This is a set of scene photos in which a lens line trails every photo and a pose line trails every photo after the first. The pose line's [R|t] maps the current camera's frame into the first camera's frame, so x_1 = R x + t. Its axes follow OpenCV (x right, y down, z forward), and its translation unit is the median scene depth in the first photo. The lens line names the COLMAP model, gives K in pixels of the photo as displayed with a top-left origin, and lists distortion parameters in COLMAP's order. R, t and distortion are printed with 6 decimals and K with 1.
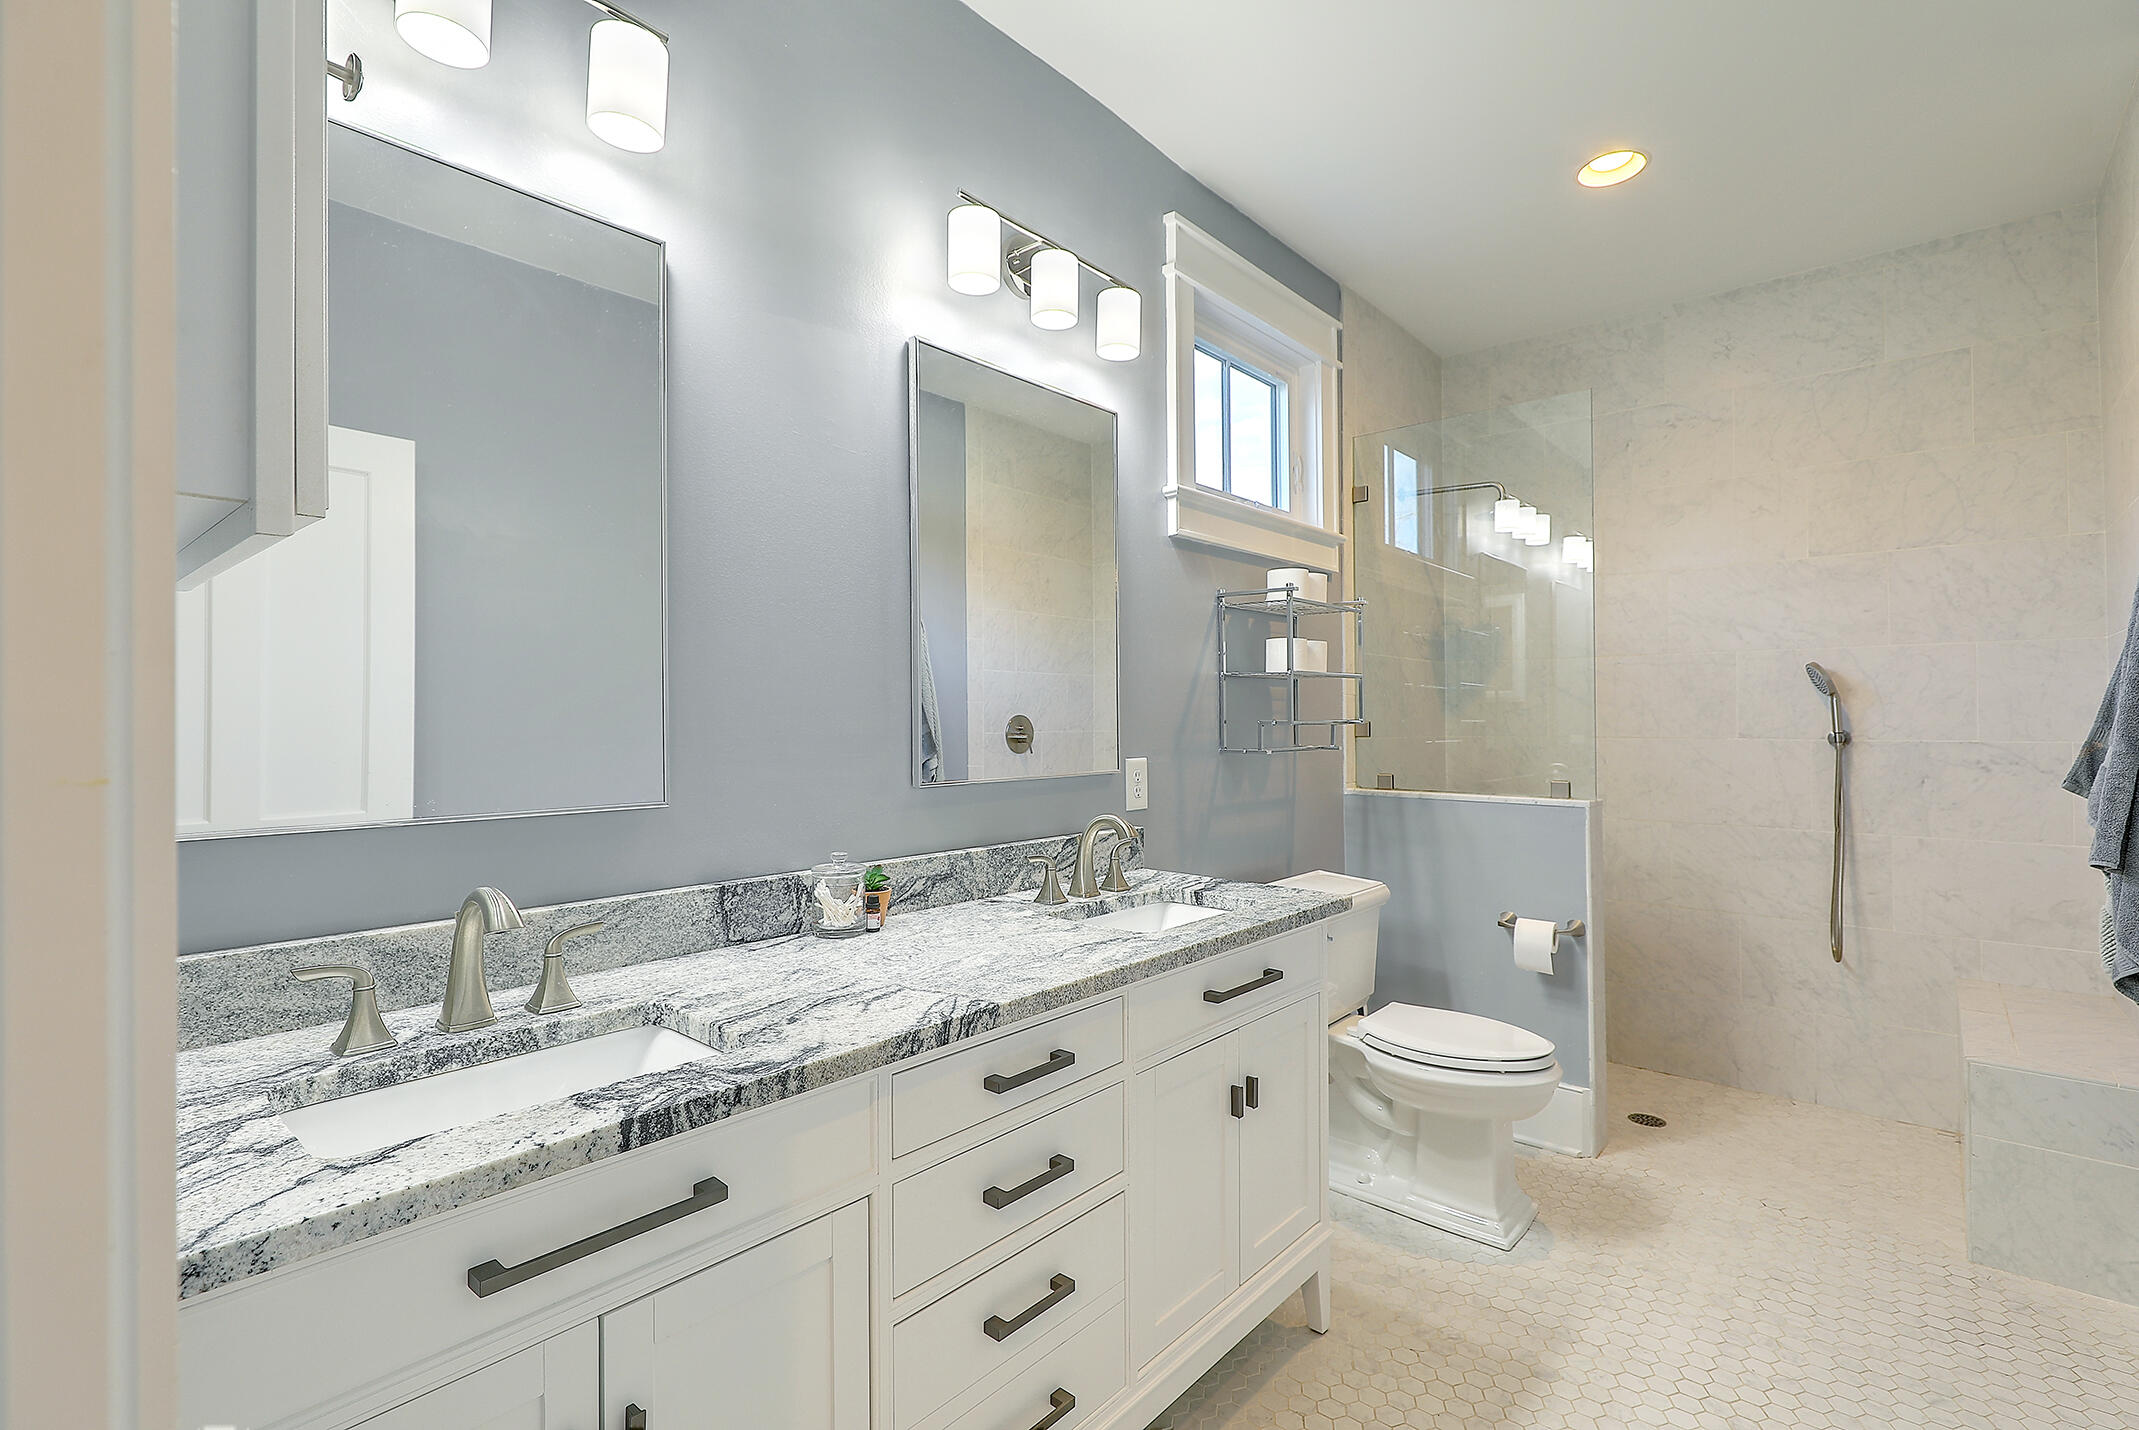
lens RADIAL K [[971.8, 0, 1082.4], [0, 971.8, 706.9], [0, 0, 1]] dist [0.001742, -0.000159]
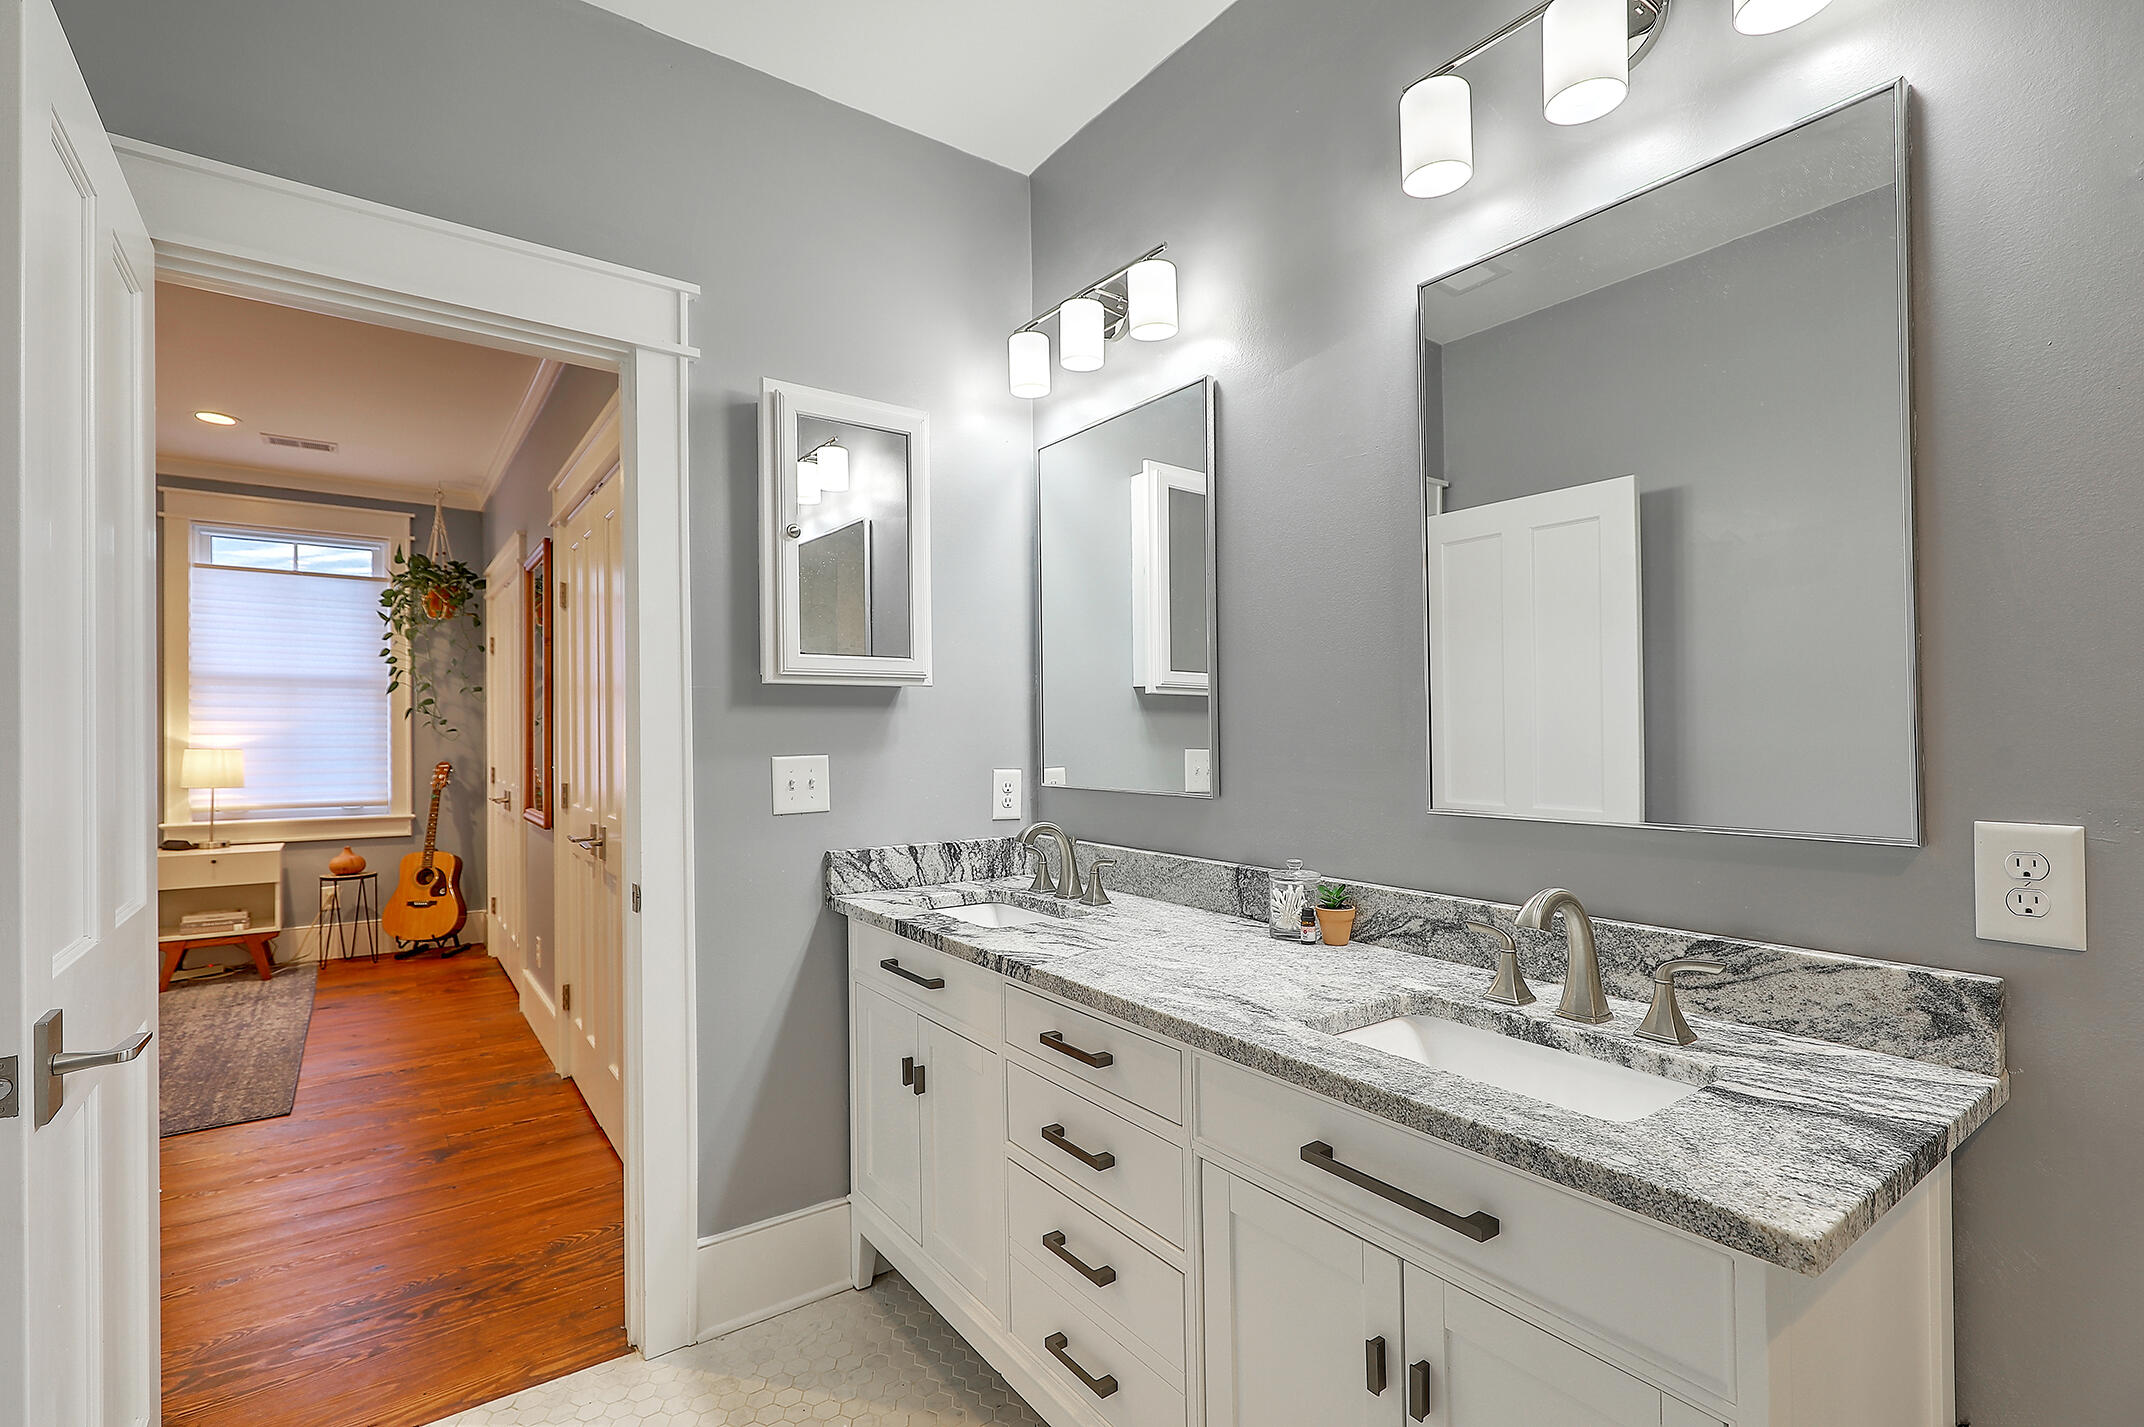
lens RADIAL K [[974.1, 0, 1072.7], [0, 974.1, 722.6], [0, 0, 1]] dist [0.001742, -0.000159]
pose [[-0.230594, -0.007824, -0.973019, 2.488974], [0.018368, 0.999754, -0.012392, 0.027285], [0.972877, -0.020730, -0.230393, 3.011811]]
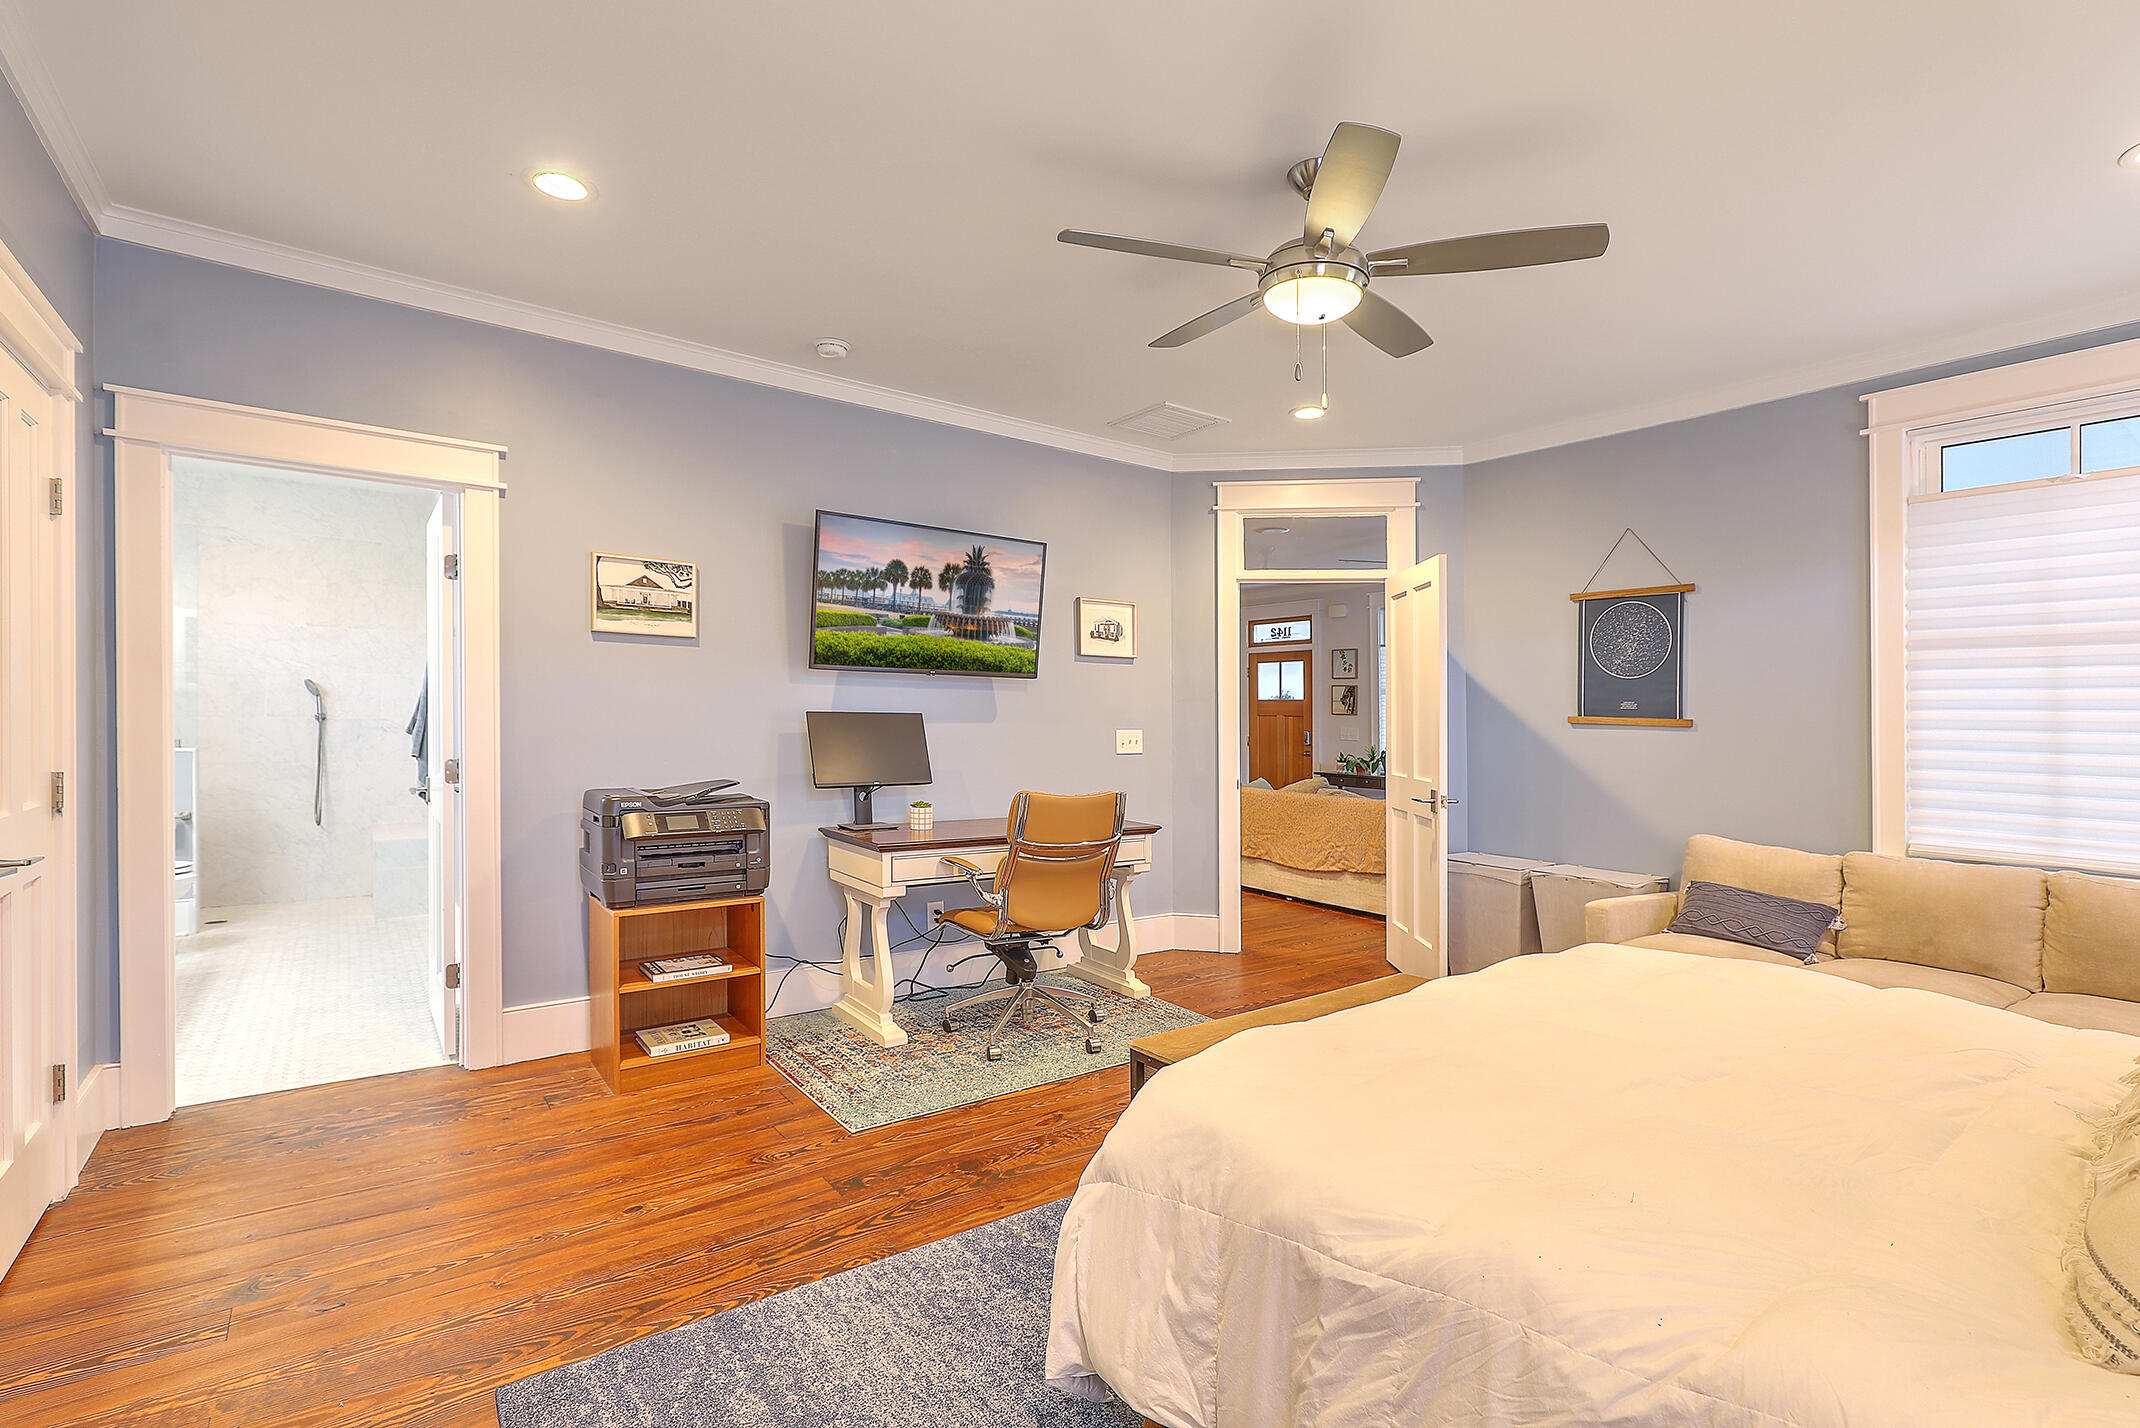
lens RADIAL K [[972.3, 0, 1069.9], [0, 972.3, 725.2], [0, 0, 1]] dist [0.001742, -0.000159]
pose [[0.229932, -0.006274, 0.973187, -0.849903], [-0.022461, 0.999679, 0.011751, -0.009450], [-0.972948, -0.024561, 0.229717, -1.001962]]
